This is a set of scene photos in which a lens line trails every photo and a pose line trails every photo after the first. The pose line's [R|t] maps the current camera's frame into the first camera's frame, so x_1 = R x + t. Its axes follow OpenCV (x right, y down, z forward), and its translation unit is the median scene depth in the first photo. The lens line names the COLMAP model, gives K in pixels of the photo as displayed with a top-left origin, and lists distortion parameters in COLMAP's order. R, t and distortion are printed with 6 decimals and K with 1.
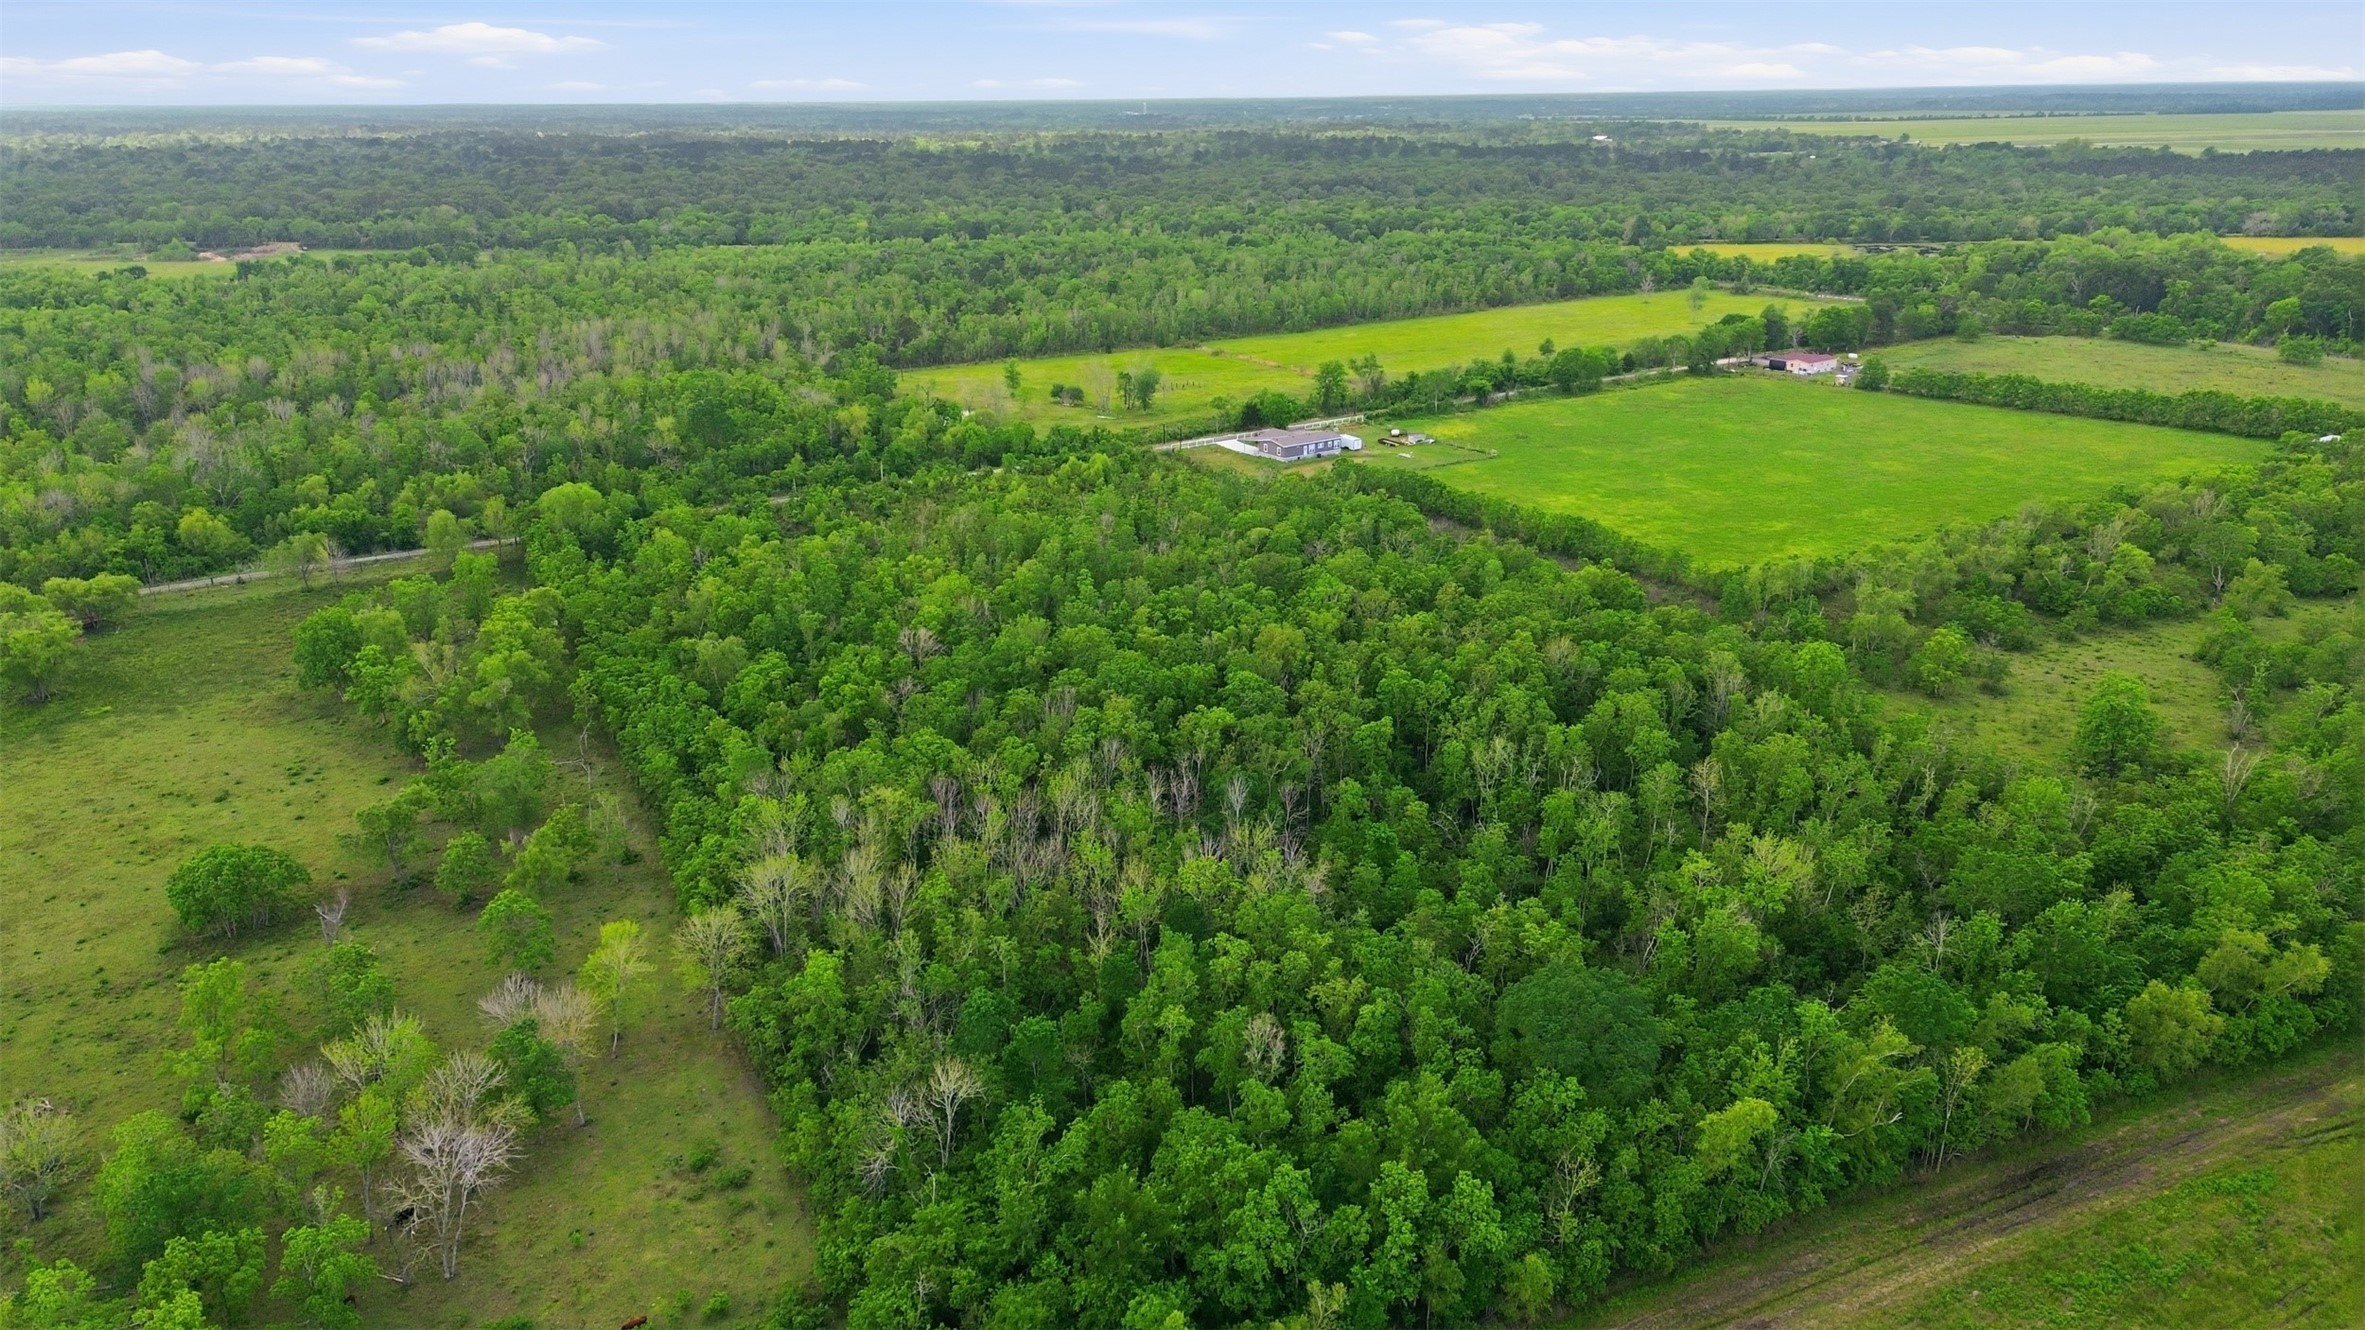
lens RADIAL K [[1666.6, 0, 1190.5], [0, 1666.6, 666.3], [0, 0, 1]] dist [0.072809, -0.063399]
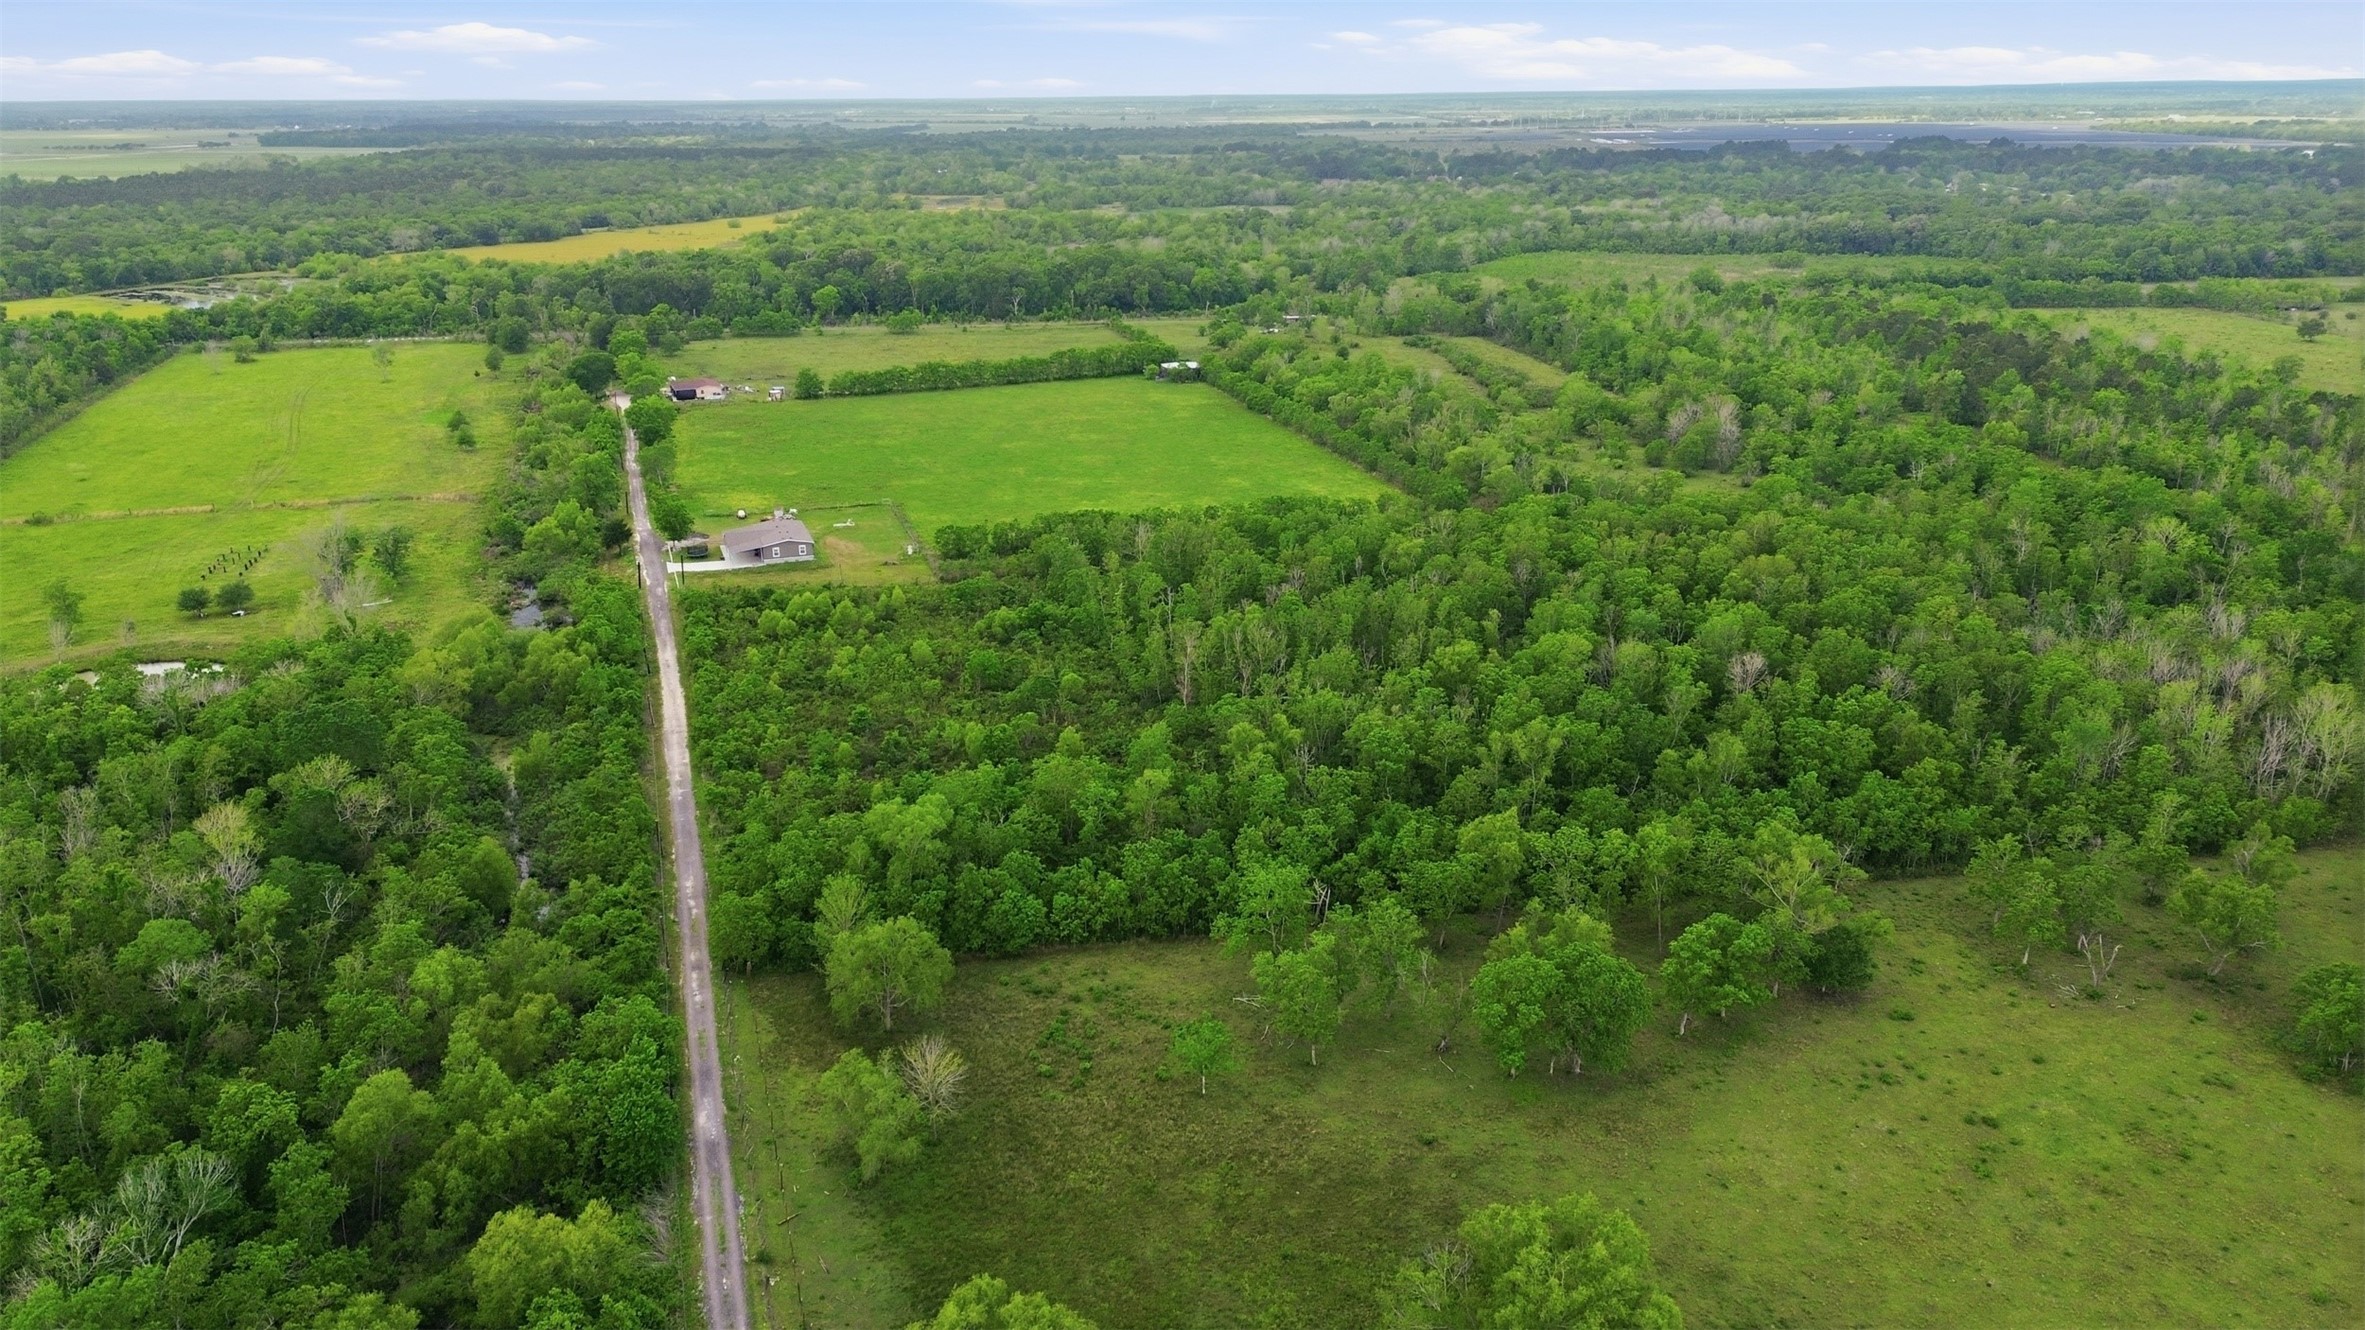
lens RADIAL K [[1666.6, 0, 1190.5], [0, 1666.6, 666.3], [0, 0, 1]] dist [0.072809, -0.063399]
pose [[0.282312, -0.305341, 0.909432, -0.521271], [0.316304, 0.924609, 0.212248, -0.148508], [-0.905678, 0.227737, 0.357609, 0.417076]]
